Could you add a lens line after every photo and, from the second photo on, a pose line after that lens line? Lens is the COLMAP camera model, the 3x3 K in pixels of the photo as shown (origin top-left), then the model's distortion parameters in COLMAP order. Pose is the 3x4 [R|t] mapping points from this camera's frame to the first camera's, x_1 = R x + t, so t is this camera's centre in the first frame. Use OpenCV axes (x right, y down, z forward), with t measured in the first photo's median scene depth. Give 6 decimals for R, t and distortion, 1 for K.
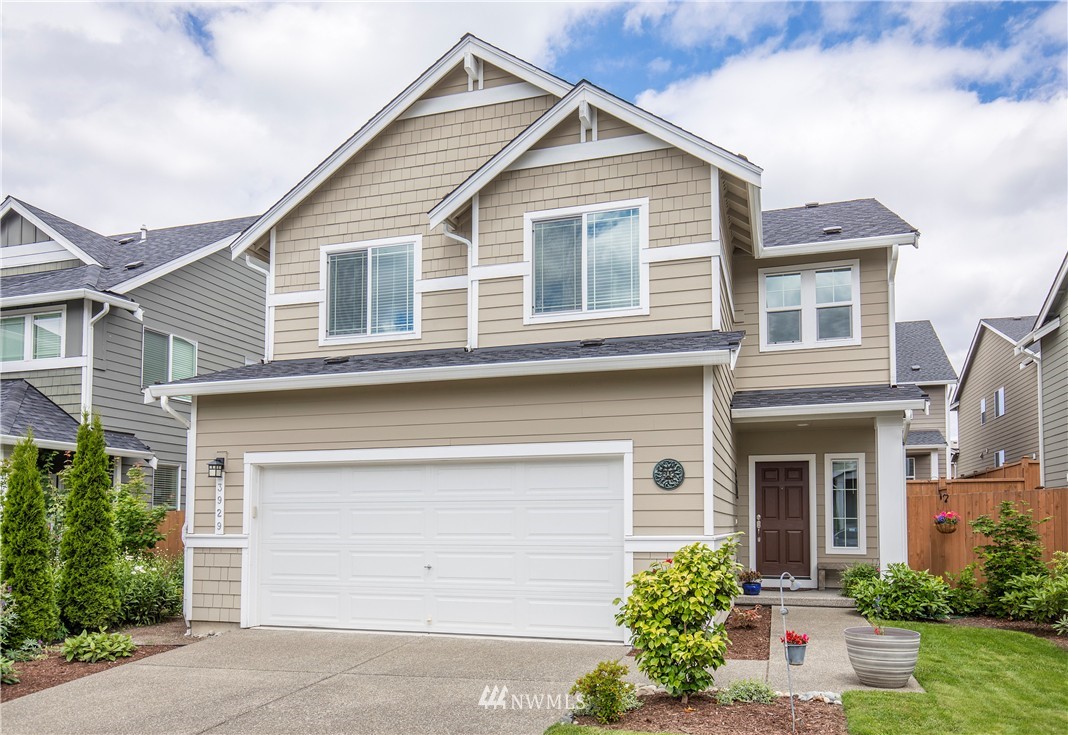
lens RADIAL K [[769.9, 0, 534.0], [0, 769.9, 367.5], [0, 0, 1]] dist [0.007330, 0.001227]
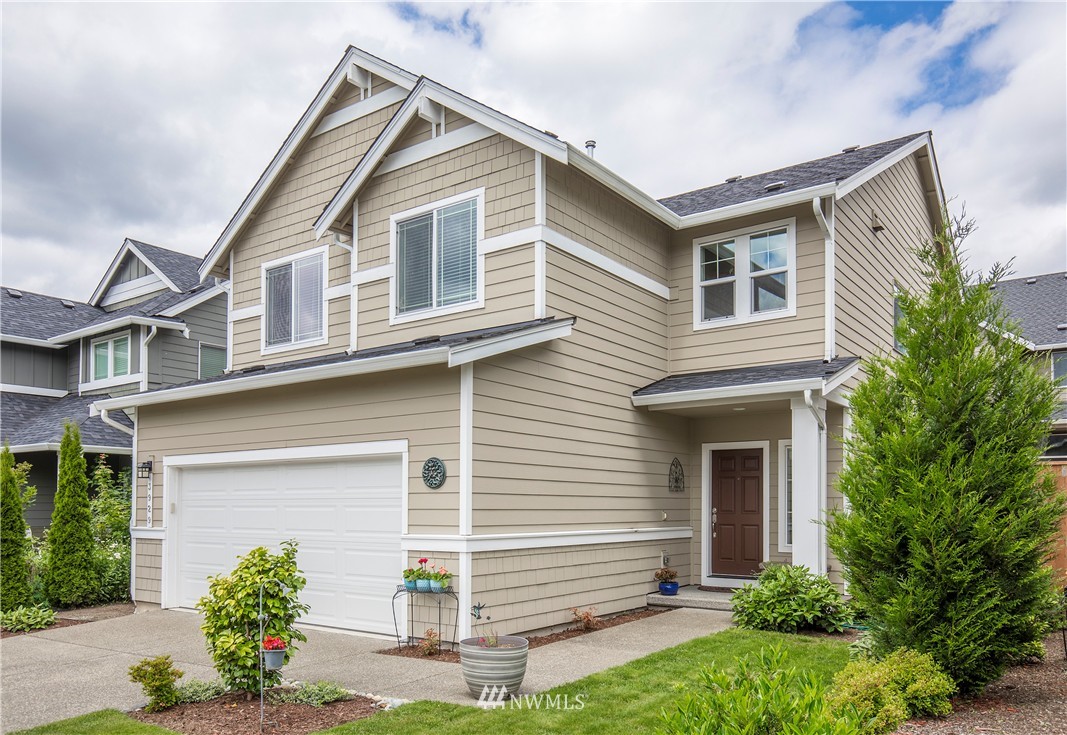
lens RADIAL K [[787.5, 0, 533.5], [0, 787.5, 367.5], [0, 0, 1]] dist [0.003947, 0.003719]
pose [[0.947265, -0.055287, -0.315646, 0.486713], [0.063280, 0.997881, 0.015124, -0.003569], [0.314141, -0.034300, 0.948756, 0.063803]]
